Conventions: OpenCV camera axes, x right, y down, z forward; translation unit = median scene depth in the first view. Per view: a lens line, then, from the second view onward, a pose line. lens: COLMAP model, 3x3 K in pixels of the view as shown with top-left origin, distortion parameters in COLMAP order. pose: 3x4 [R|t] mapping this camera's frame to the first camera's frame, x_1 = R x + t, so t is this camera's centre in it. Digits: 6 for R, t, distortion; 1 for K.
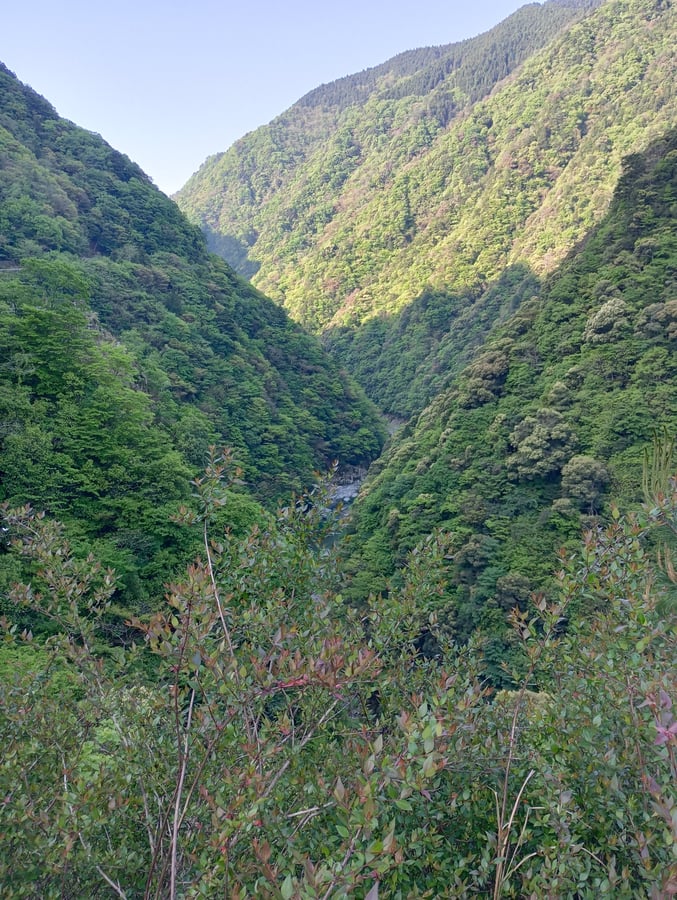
lens RADIAL K [[778.1, 0, 338.5], [0, 778.1, 450.0], [0, 0, 1]] dist [0.076535, -0.095444]
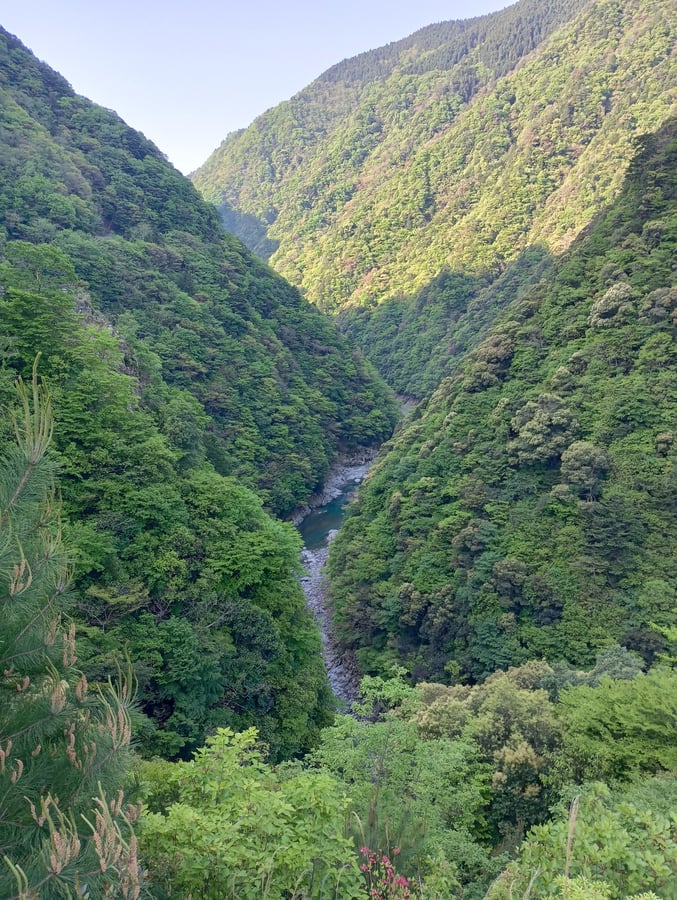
lens RADIAL K [[778.1, 0, 338.5], [0, 778.1, 450.0], [0, 0, 1]] dist [0.076535, -0.095444]
pose [[0.999554, 0.012724, -0.027030, 0.012251], [-0.012006, 0.999576, 0.026538, -0.002023], [0.027356, -0.026202, 0.999282, -0.001130]]
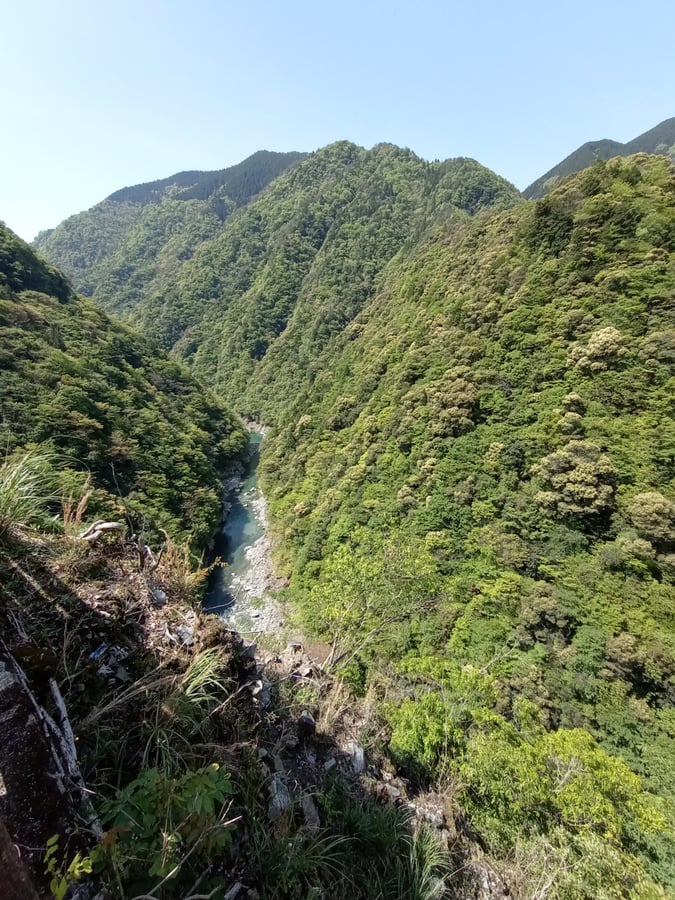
lens RADIAL K [[408.3, 0, 344.2], [0, 408.3, 449.4], [0, 0, 1]] dist [0.003288, -0.008053]
pose [[0.899905, -0.133202, 0.415244, -0.096944], [0.096409, 0.989416, 0.108450, -0.057411], [-0.425295, -0.057561, 0.903223, 0.300072]]
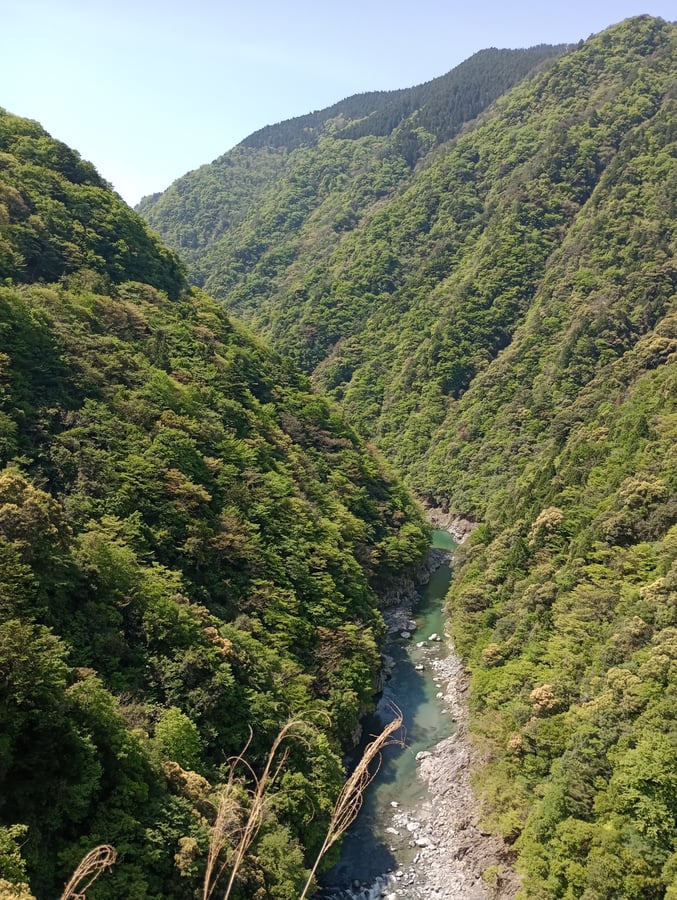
lens RADIAL K [[745.7, 0, 333.6], [0, 745.7, 448.0], [0, 0, 1]] dist [0.060634, -0.075154]
pose [[0.994255, -0.008223, 0.106726, -0.116403], [0.014453, 0.998227, -0.057734, -0.062006], [-0.106062, 0.058945, 0.992611, 0.317892]]
